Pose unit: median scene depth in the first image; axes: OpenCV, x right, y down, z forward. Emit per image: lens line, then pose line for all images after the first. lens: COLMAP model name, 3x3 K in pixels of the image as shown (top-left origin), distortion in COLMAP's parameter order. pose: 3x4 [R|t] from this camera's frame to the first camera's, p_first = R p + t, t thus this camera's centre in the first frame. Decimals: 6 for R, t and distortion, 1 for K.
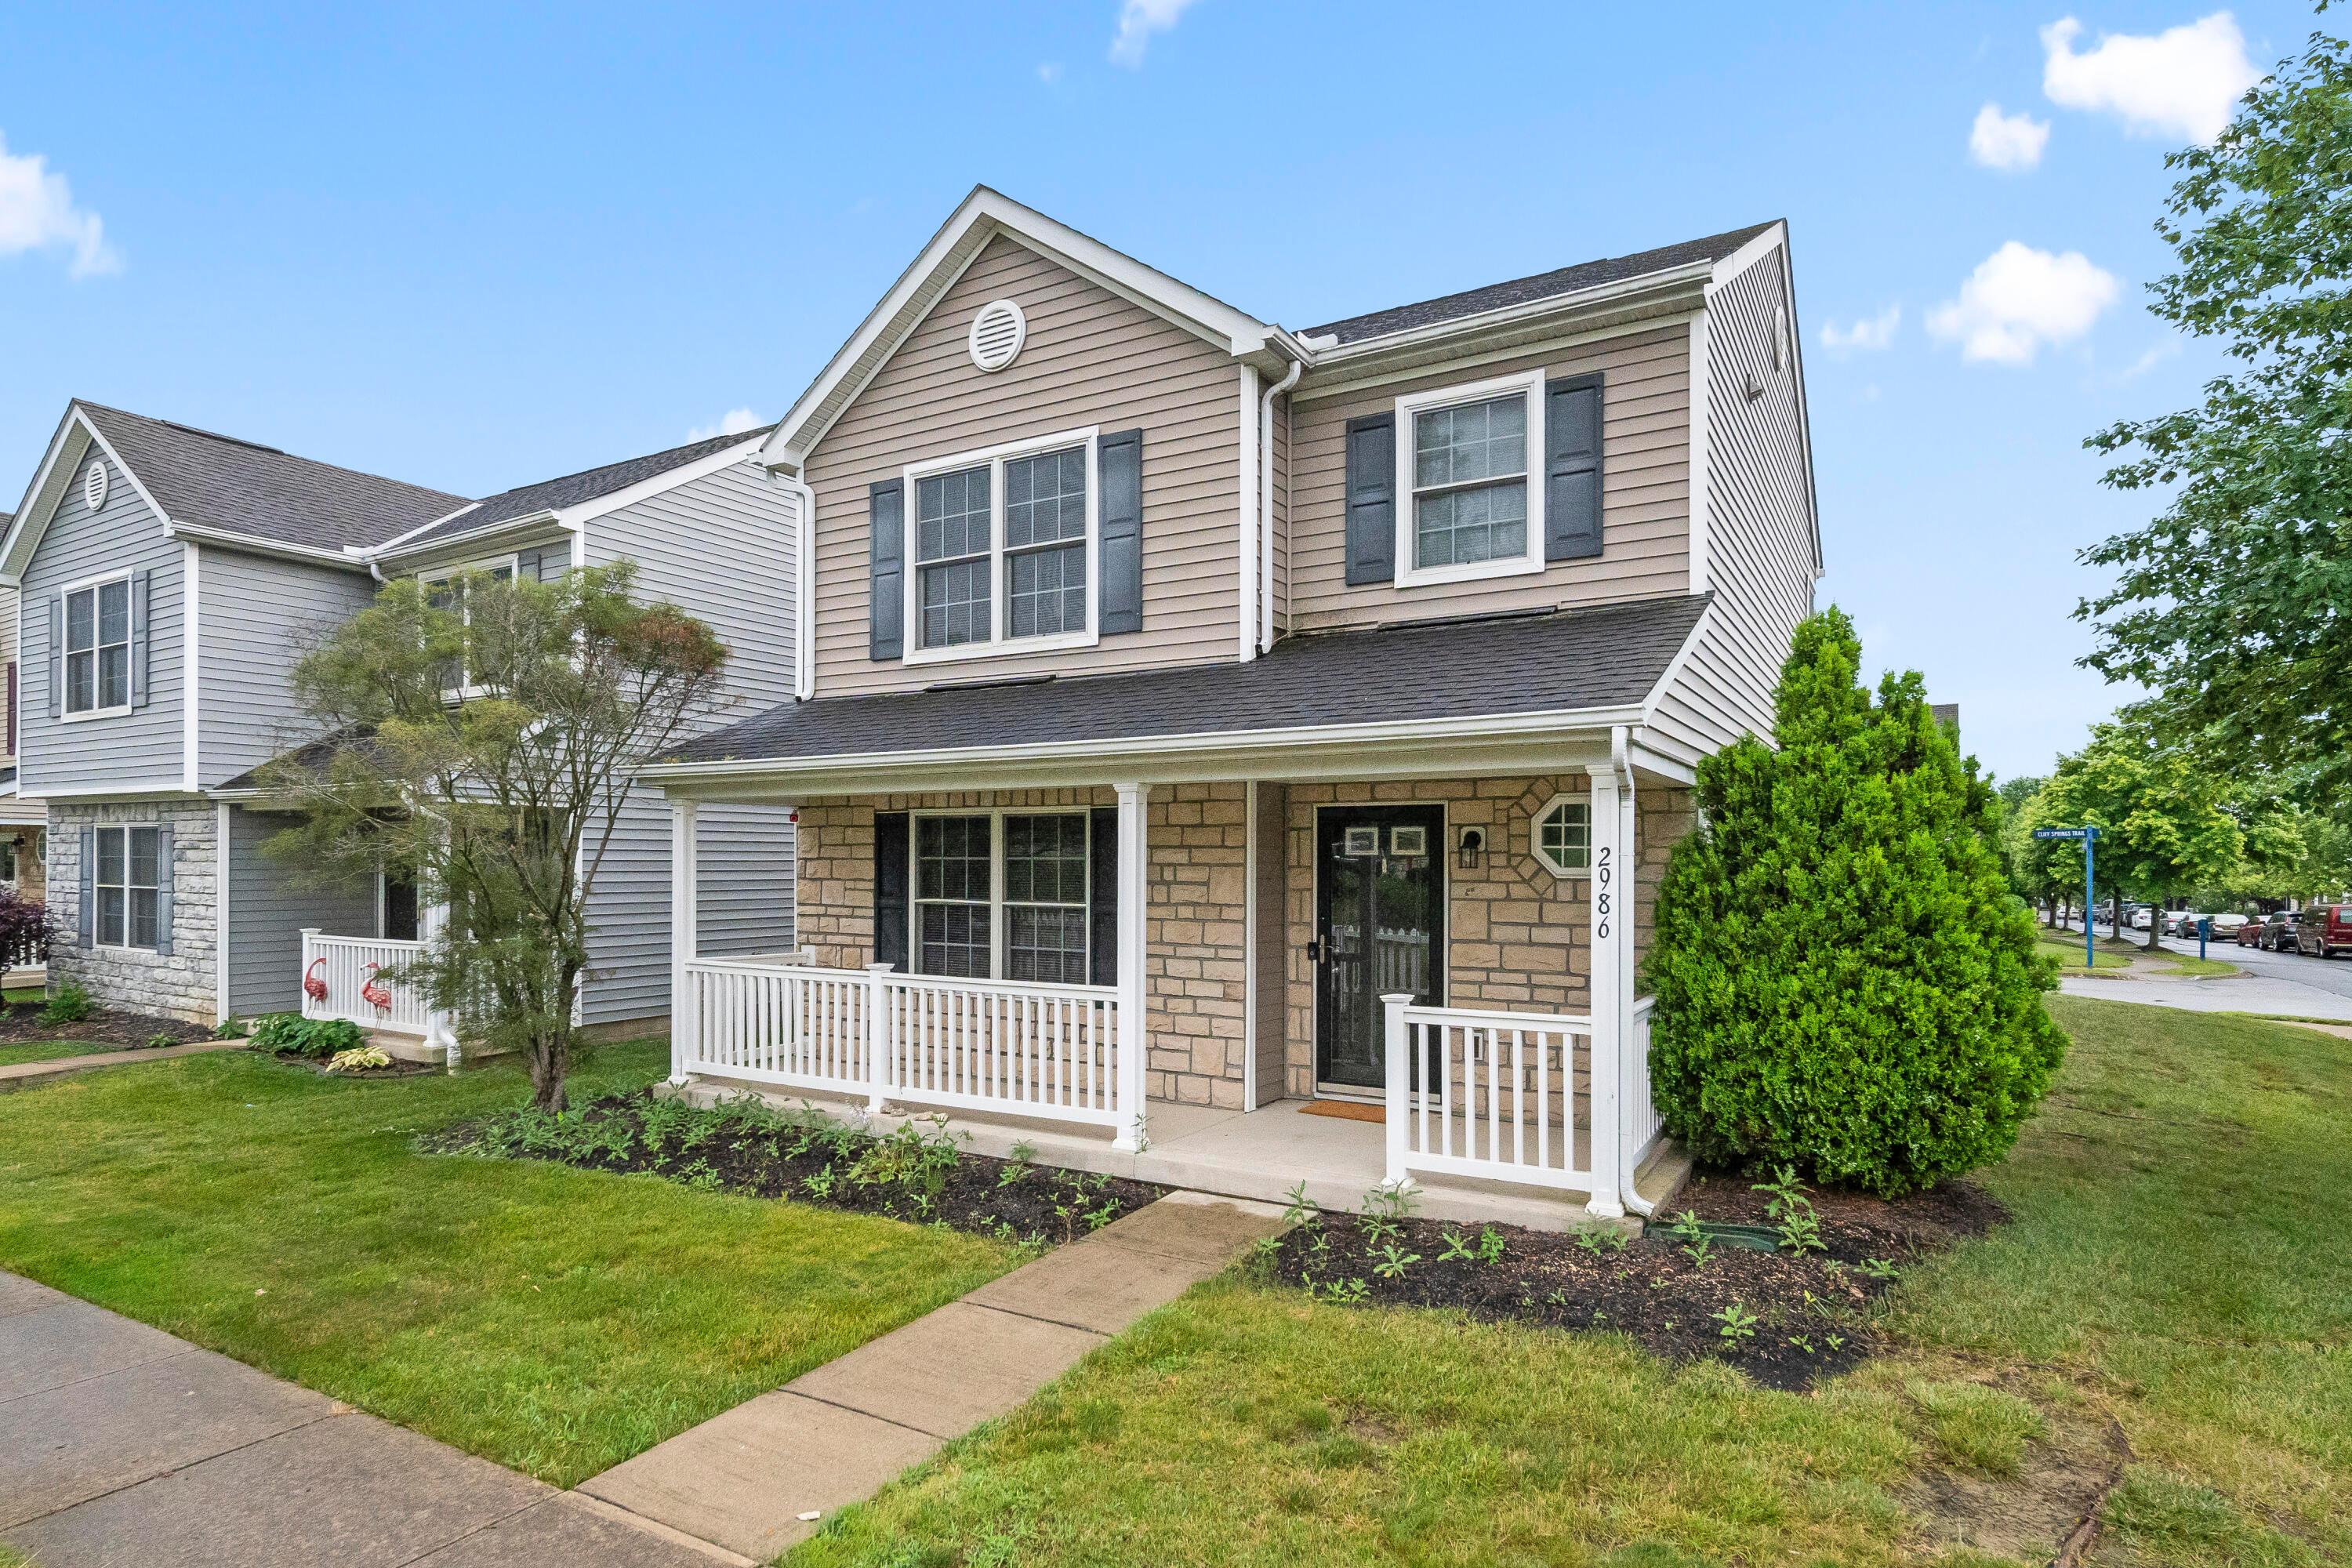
lens RADIAL K [[1336.1, 0, 1125.4], [0, 1336.1, 862.4], [0, 0, 1]] dist [-0.006588, -0.000104]
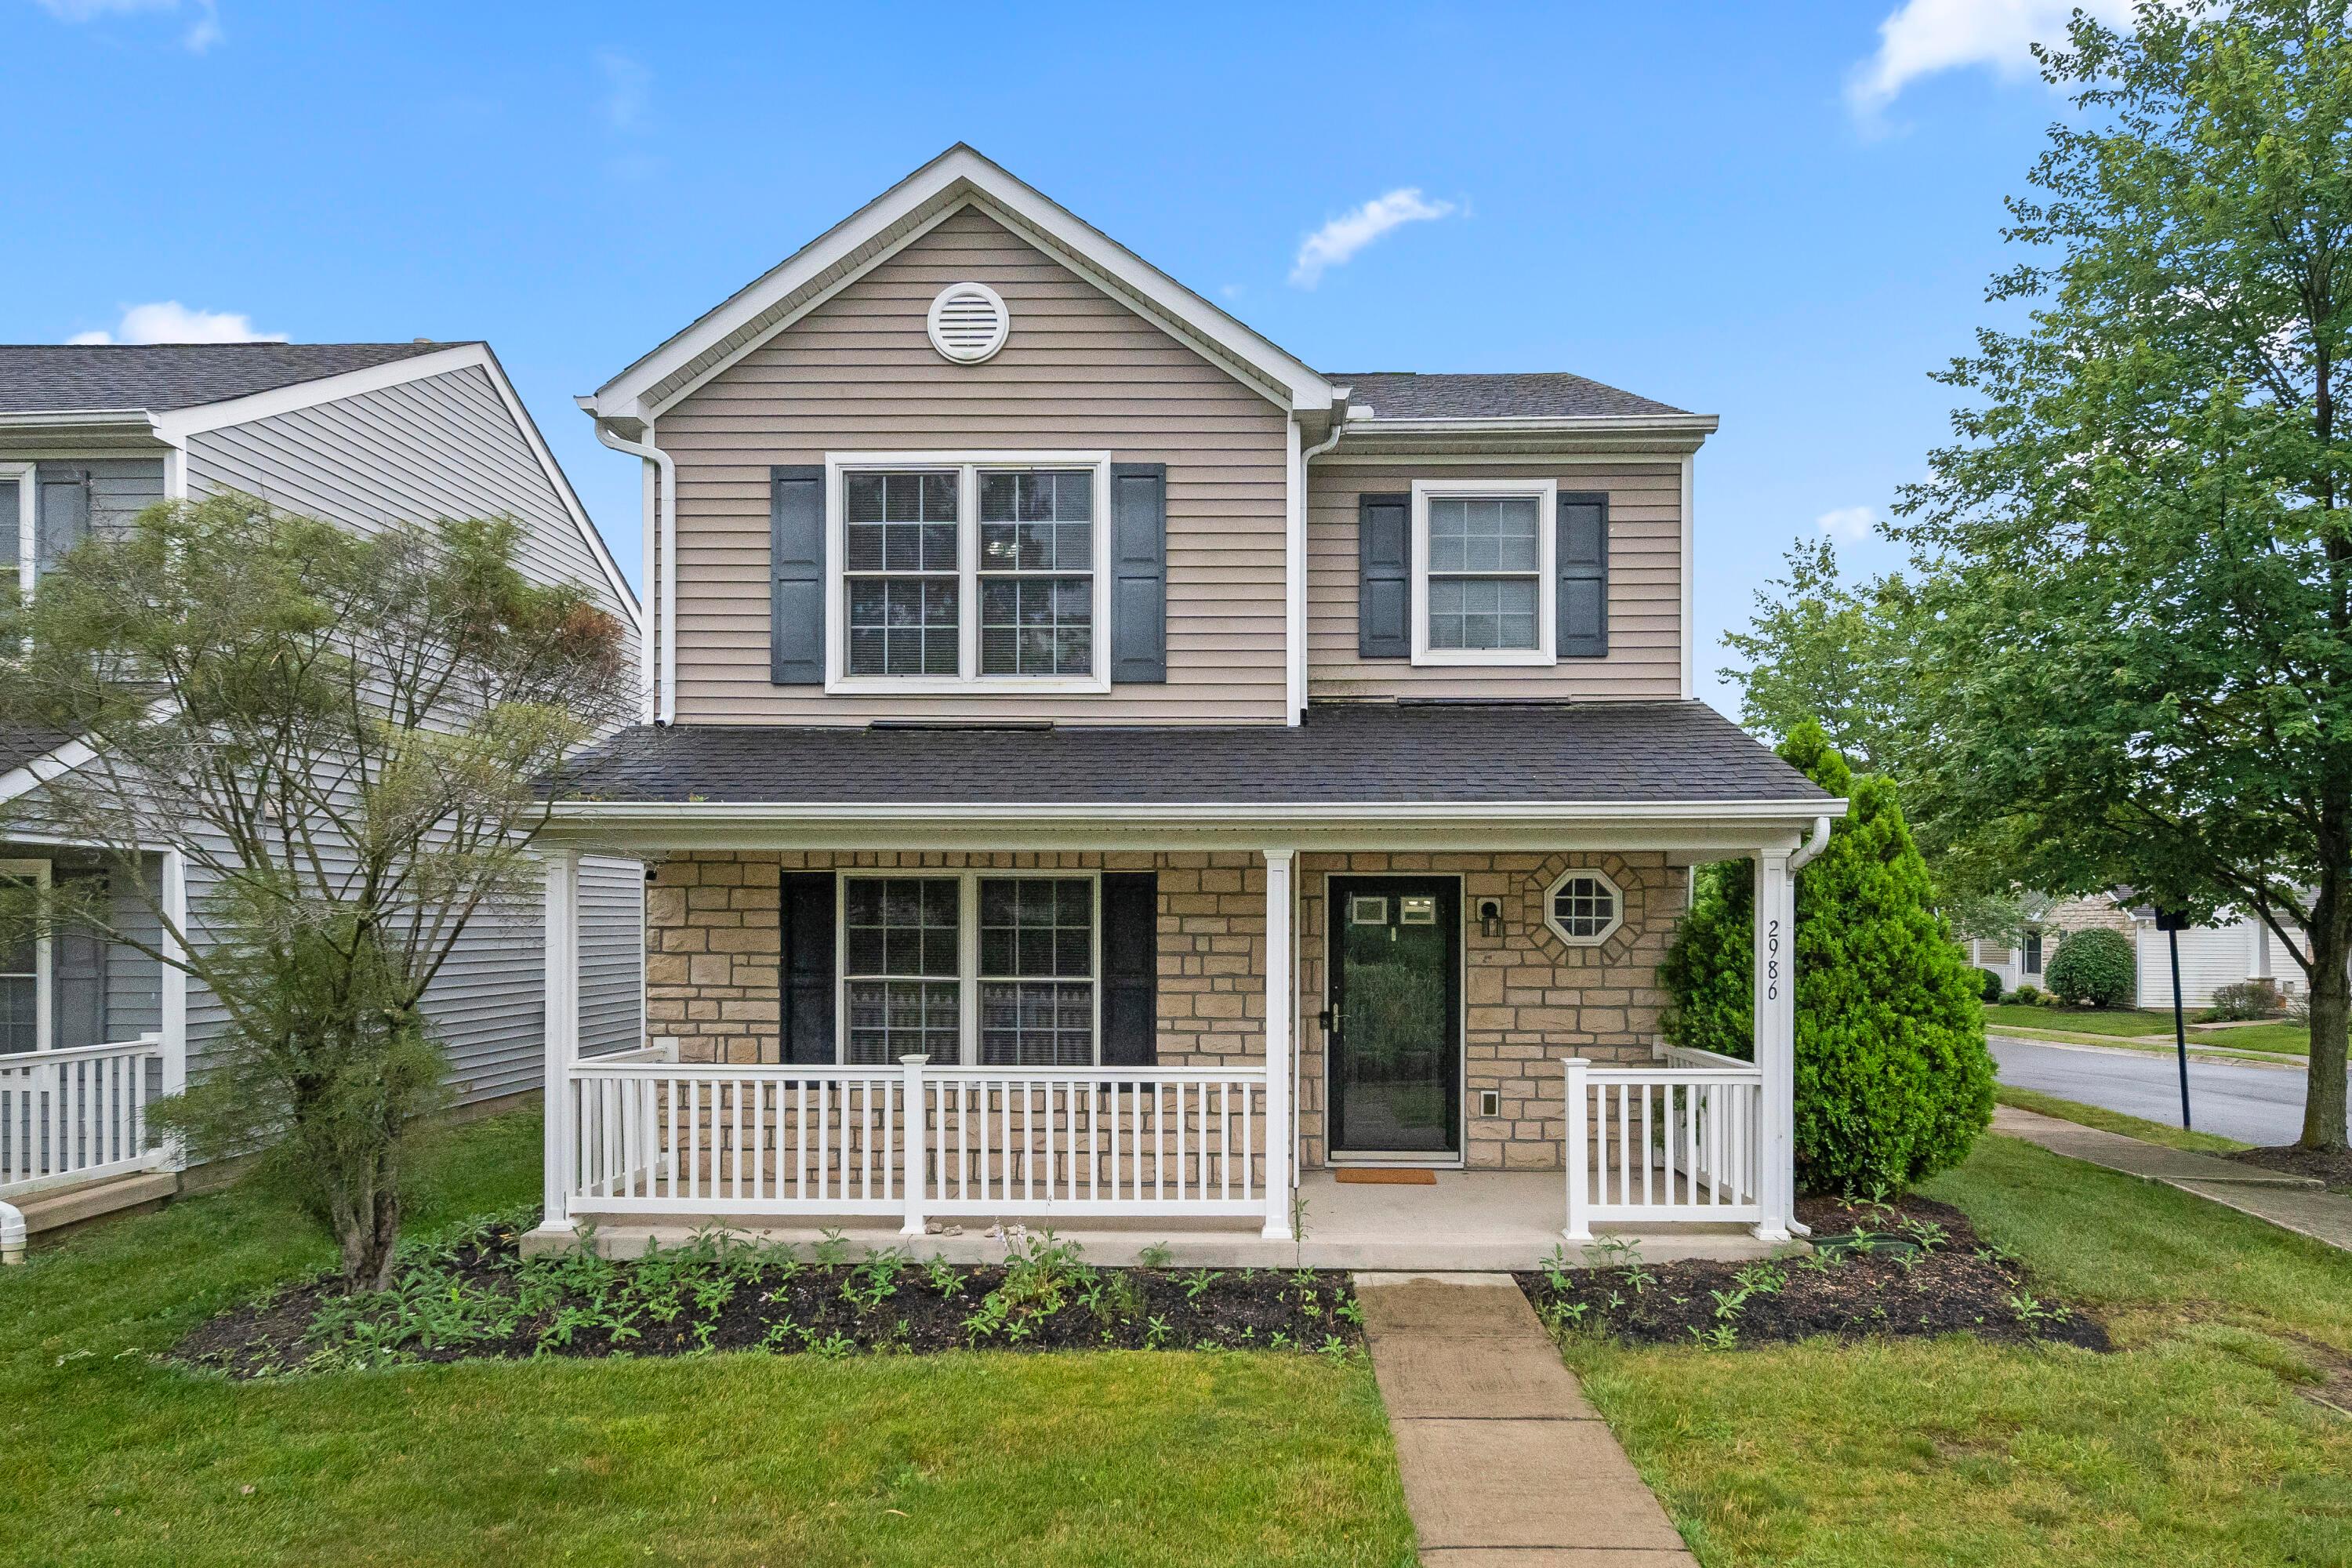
lens RADIAL K [[1359.6, 0, 1243.0], [0, 1359.6, 929.7], [0, 0, 1]] dist [-0.001733, 0.000700]
pose [[0.851399, -0.003012, 0.524510, -0.457406], [0.000092, 0.999984, 0.005594, -0.007110], [-0.524518, -0.004714, 0.851386, 0.173460]]
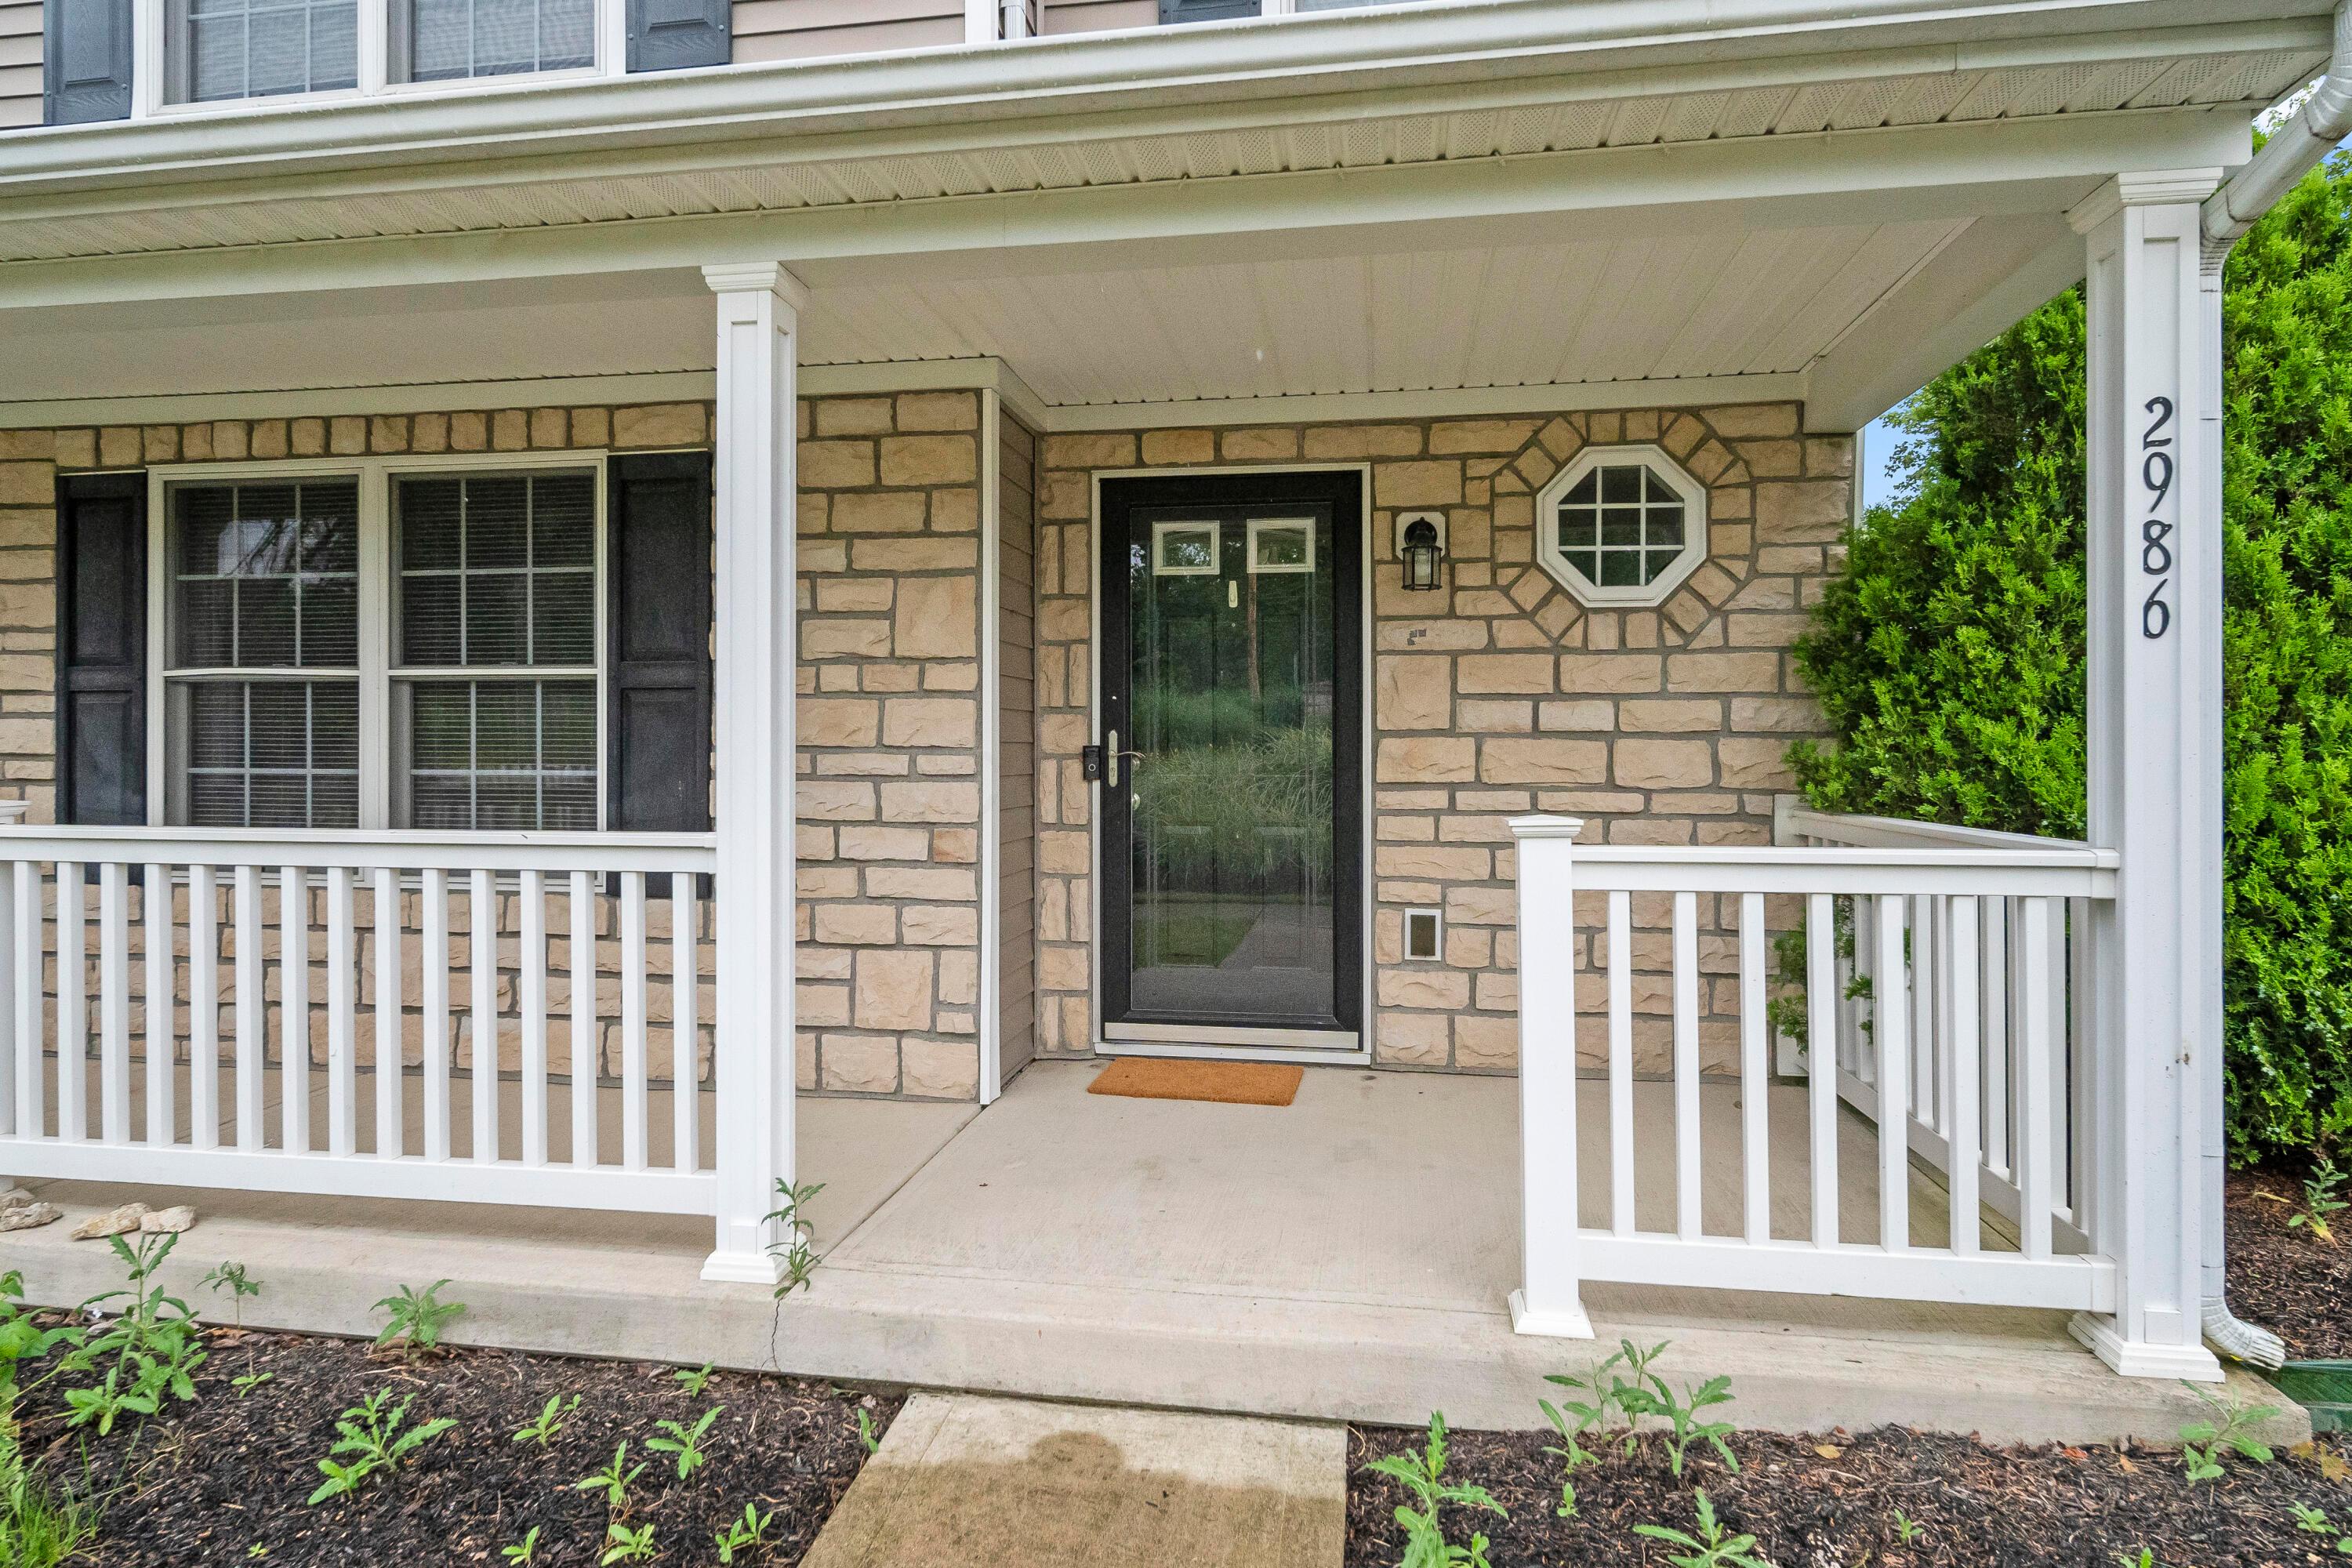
lens RADIAL K [[1309.3, 0, 1178.8], [0, 1309.3, 745.9], [0, 0, 1]] dist [-0.000567, 0.001073]
pose [[0.914850, -0.000549, 0.403794, -0.030501], [0.000705, 1.000000, -0.000237, 0.061838], [-0.403794, 0.000501, 0.914850, 0.550699]]
